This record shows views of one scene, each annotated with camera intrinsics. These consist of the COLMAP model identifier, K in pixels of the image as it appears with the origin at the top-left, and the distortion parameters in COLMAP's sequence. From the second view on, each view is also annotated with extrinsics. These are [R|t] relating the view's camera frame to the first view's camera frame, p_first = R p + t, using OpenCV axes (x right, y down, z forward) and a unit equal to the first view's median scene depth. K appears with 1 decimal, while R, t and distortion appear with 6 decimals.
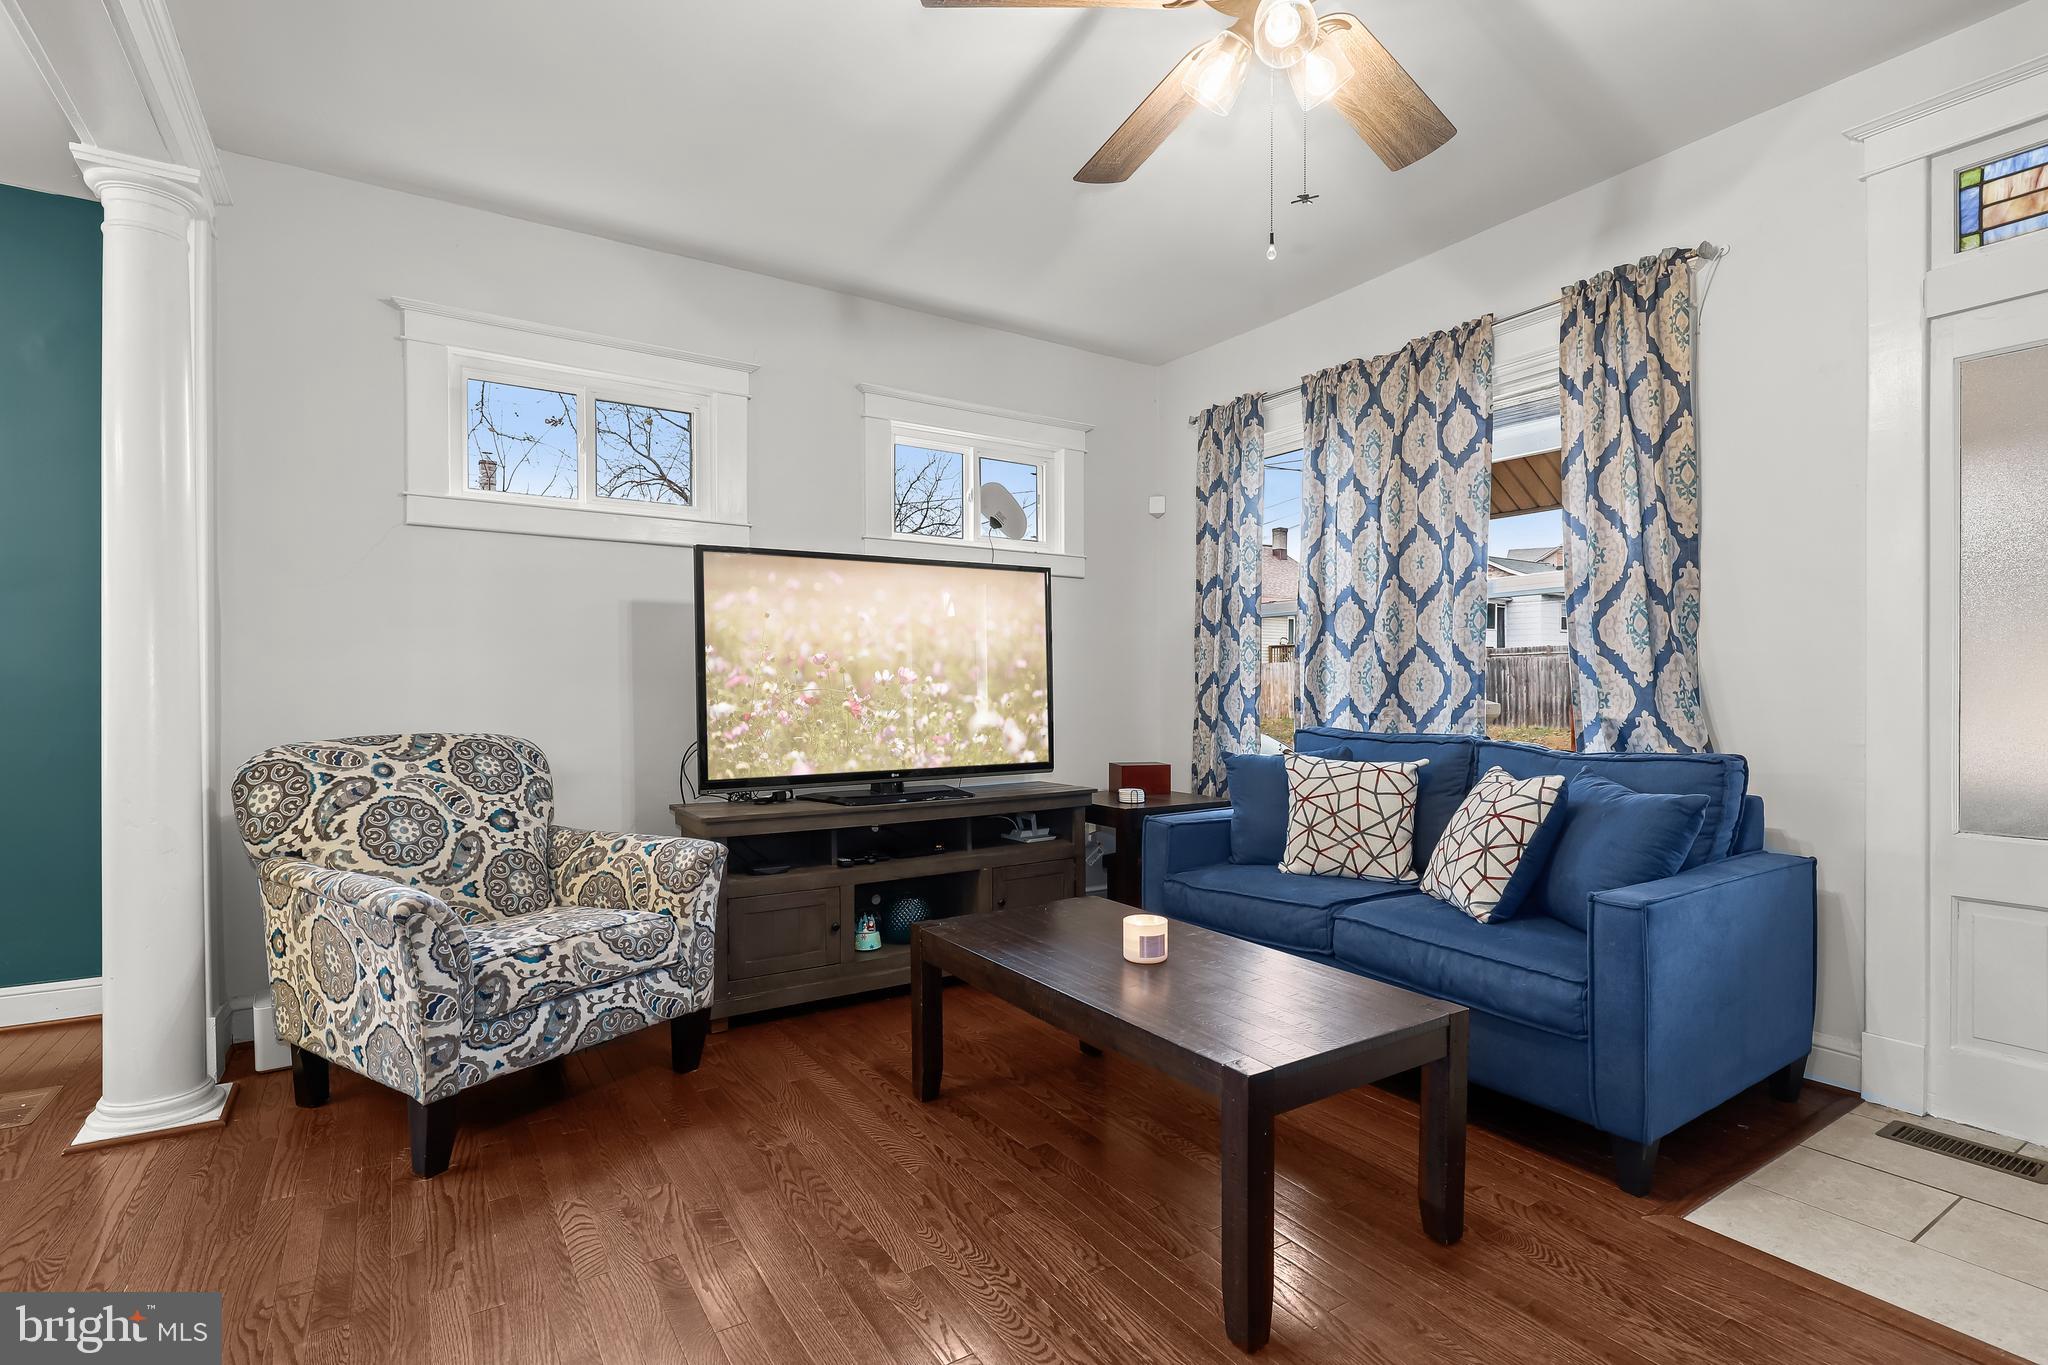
lens RADIAL K [[955.2, 0, 1027.1], [0, 955.2, 699.8], [0, 0, 1]] dist [-0.005525, -0.000046]
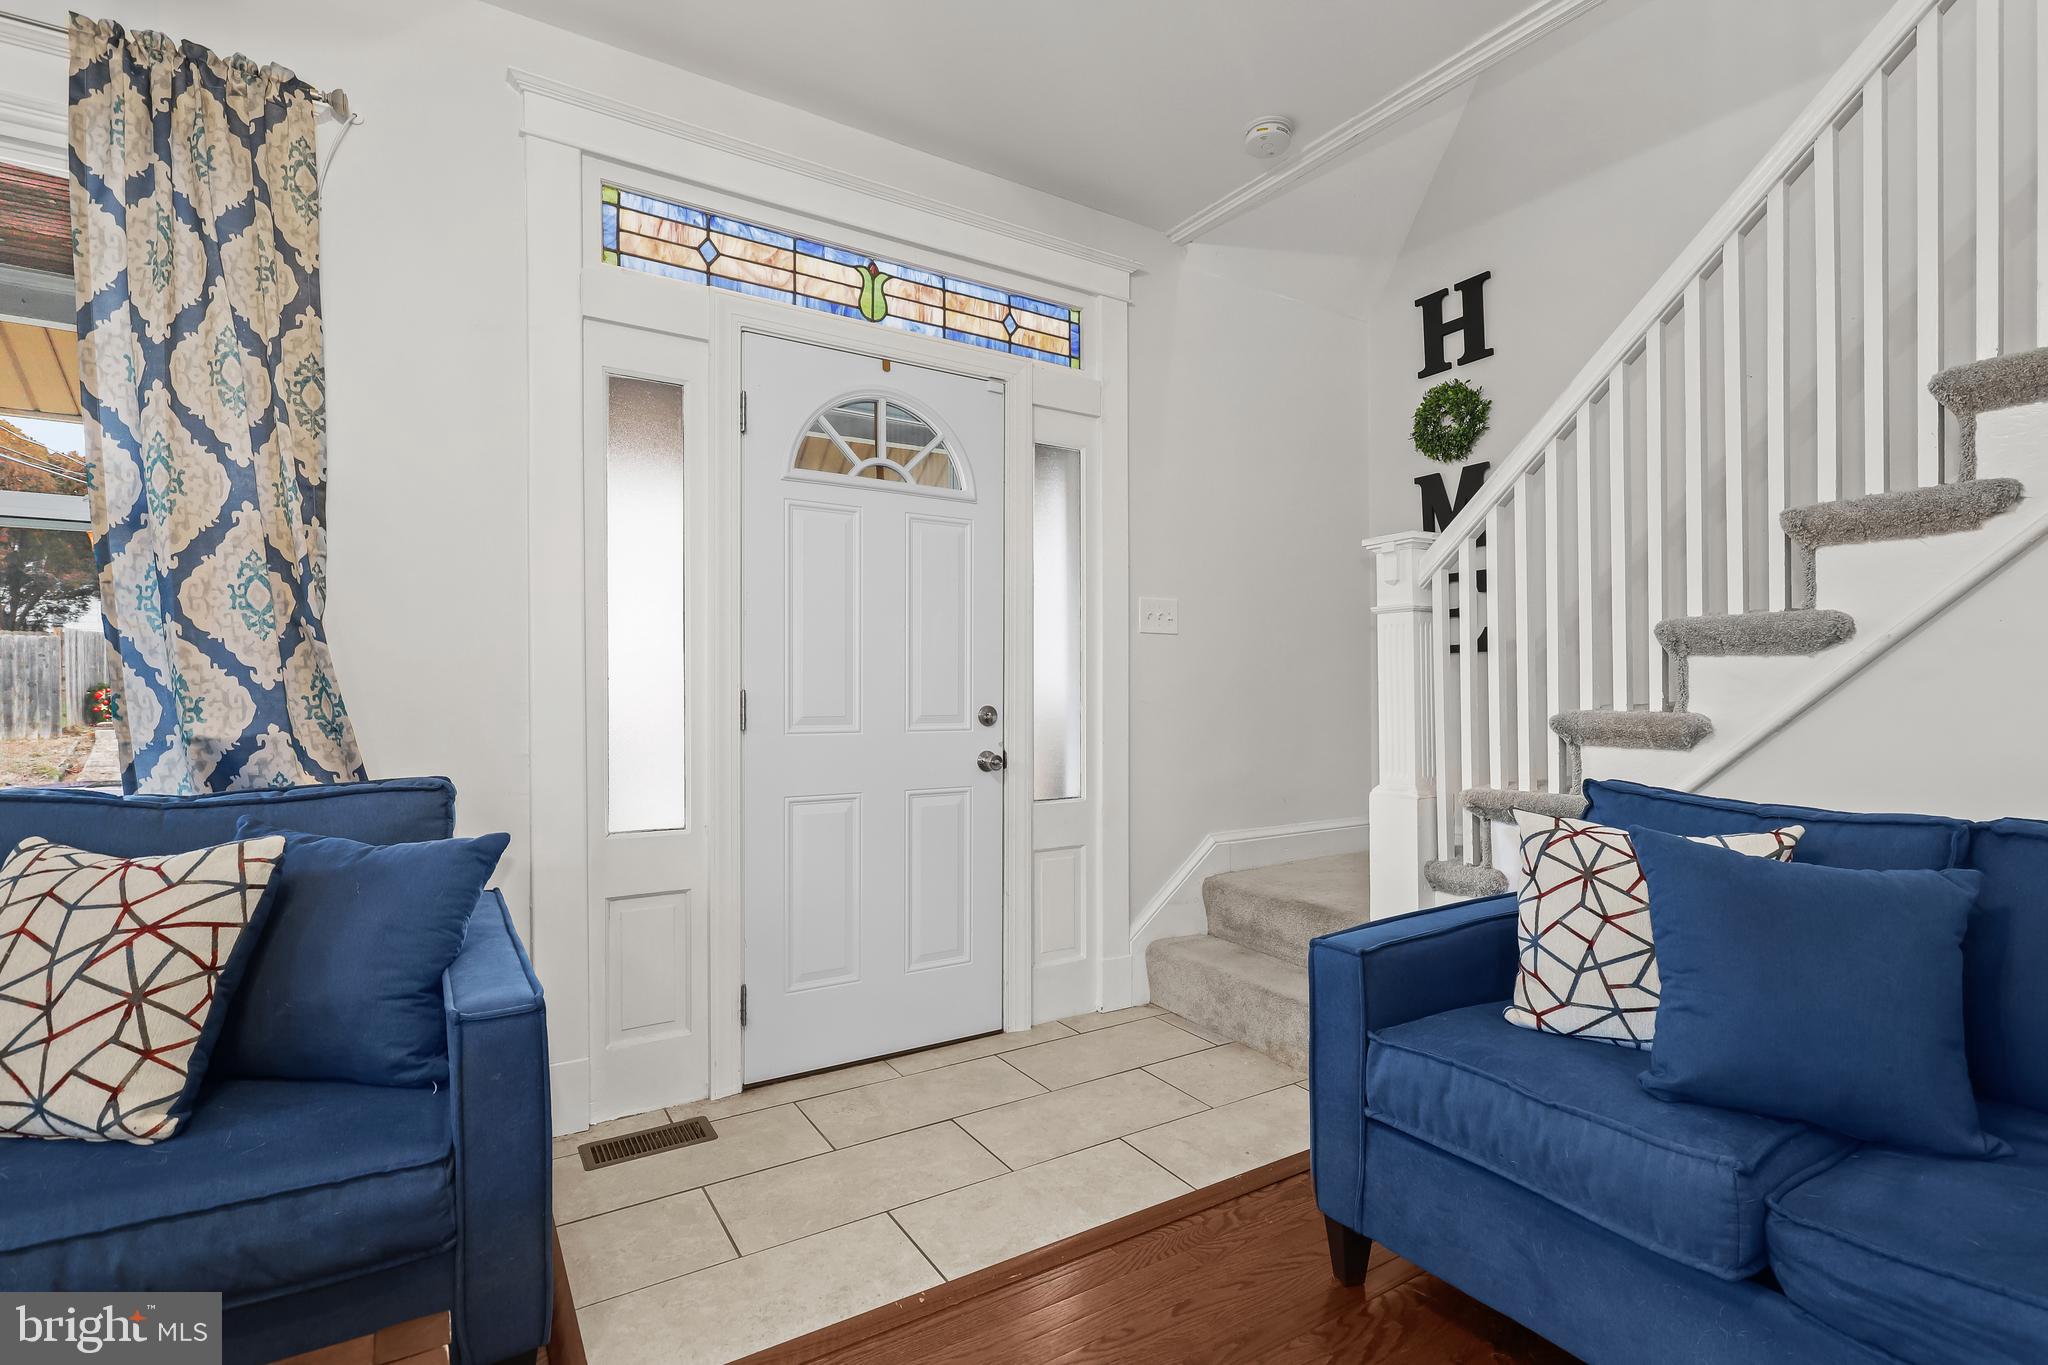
lens RADIAL K [[955.2, 0, 1045.5], [0, 955.2, 708.2], [0, 0, 1]] dist [-0.005525, -0.000046]
pose [[-0.010822, -0.006380, 0.999921, -0.034278], [0.014699, 0.999871, 0.006539, 0.002847], [-0.999833, 0.014769, -0.010727, 0.450159]]
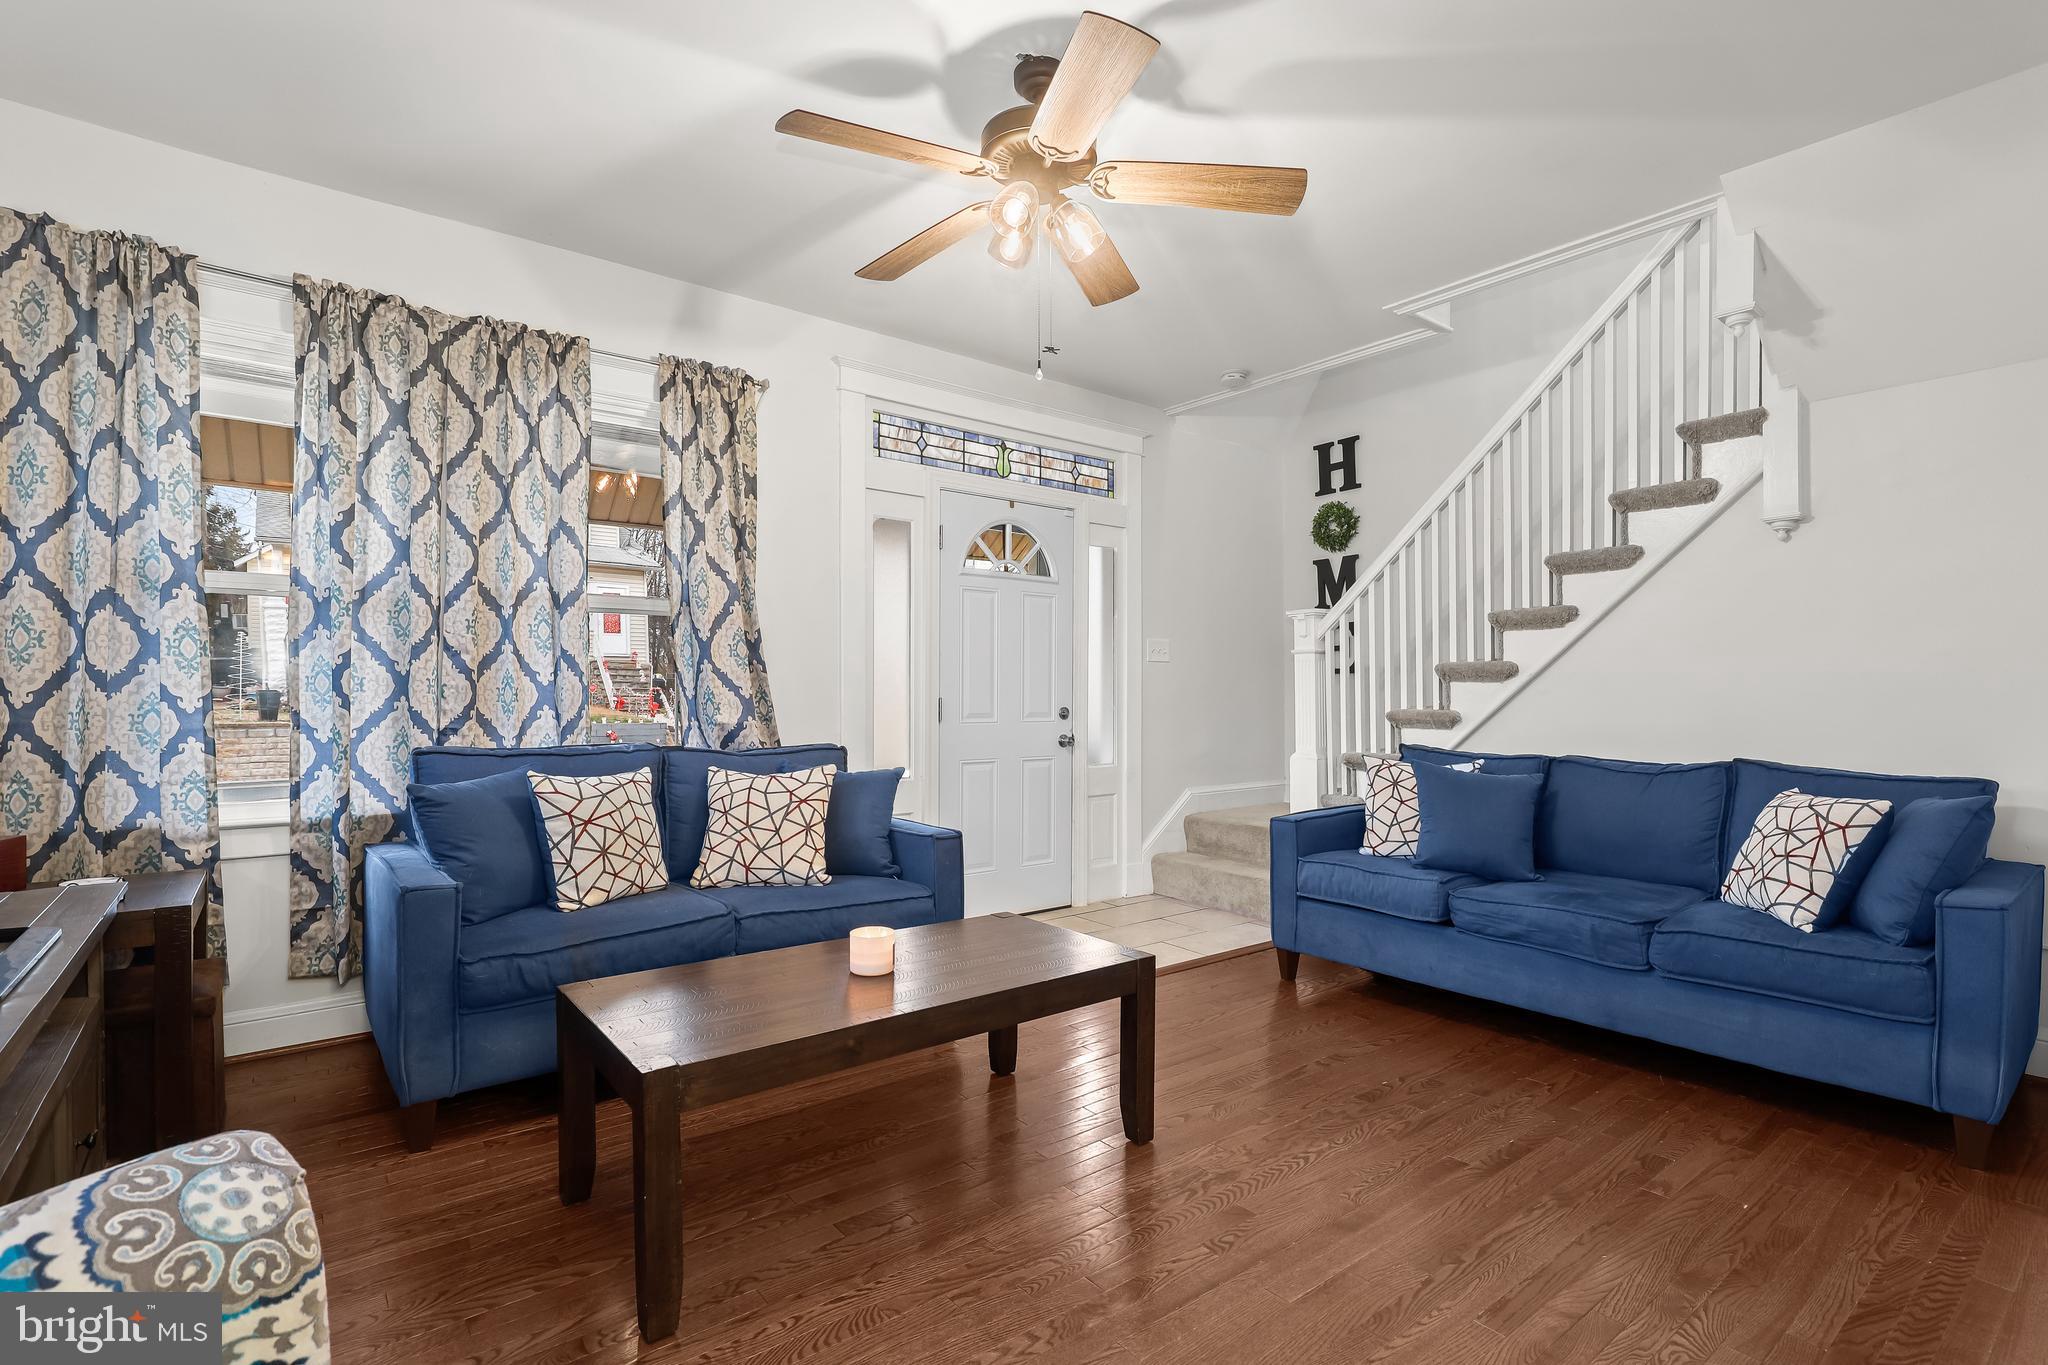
lens RADIAL K [[955.2, 0, 1039.4], [0, 955.2, 712.1], [0, 0, 1]] dist [-0.005525, -0.000046]
pose [[-0.110385, -0.008899, 0.993849, -0.695049], [0.014136, 0.999845, 0.010523, -0.002754], [-0.993788, 0.015211, -0.110242, 0.736357]]
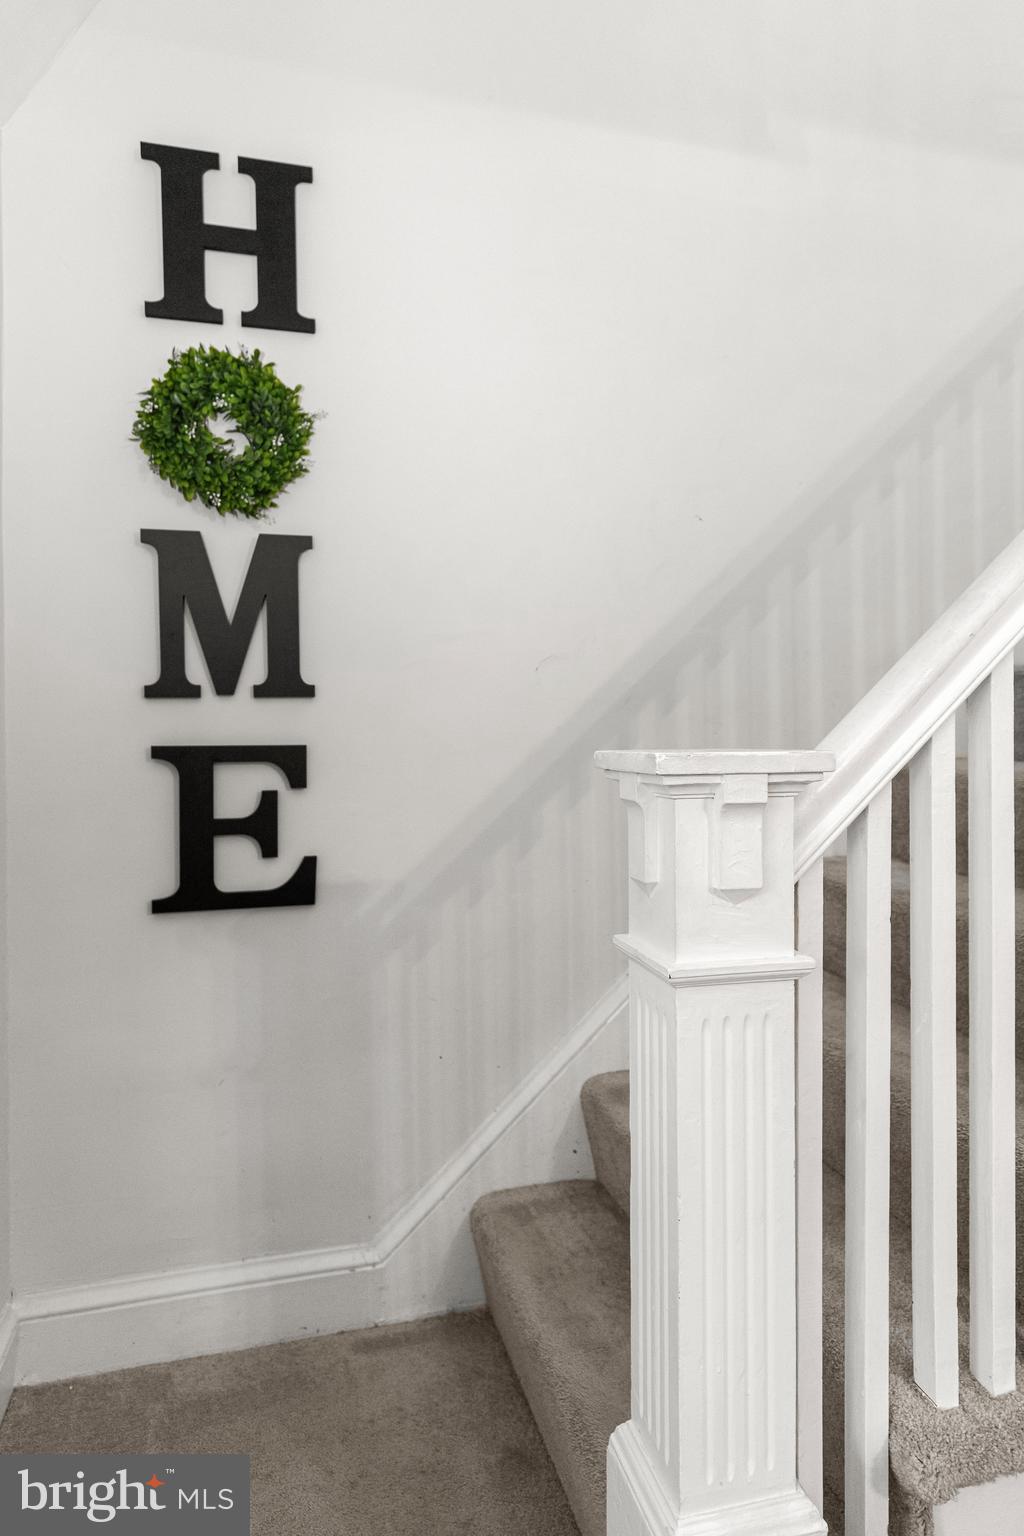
lens RADIAL K [[927.8, 0, 509.2], [0, 927.8, 761.8], [0, 0, 1]] dist [-0.021352, 0.000853]
pose [[-0.949756, 0.011781, 0.312771, 0.877243], [0.020330, 0.999503, 0.024084, -0.161551], [-0.312331, 0.029232, -0.949523, 0.405351]]
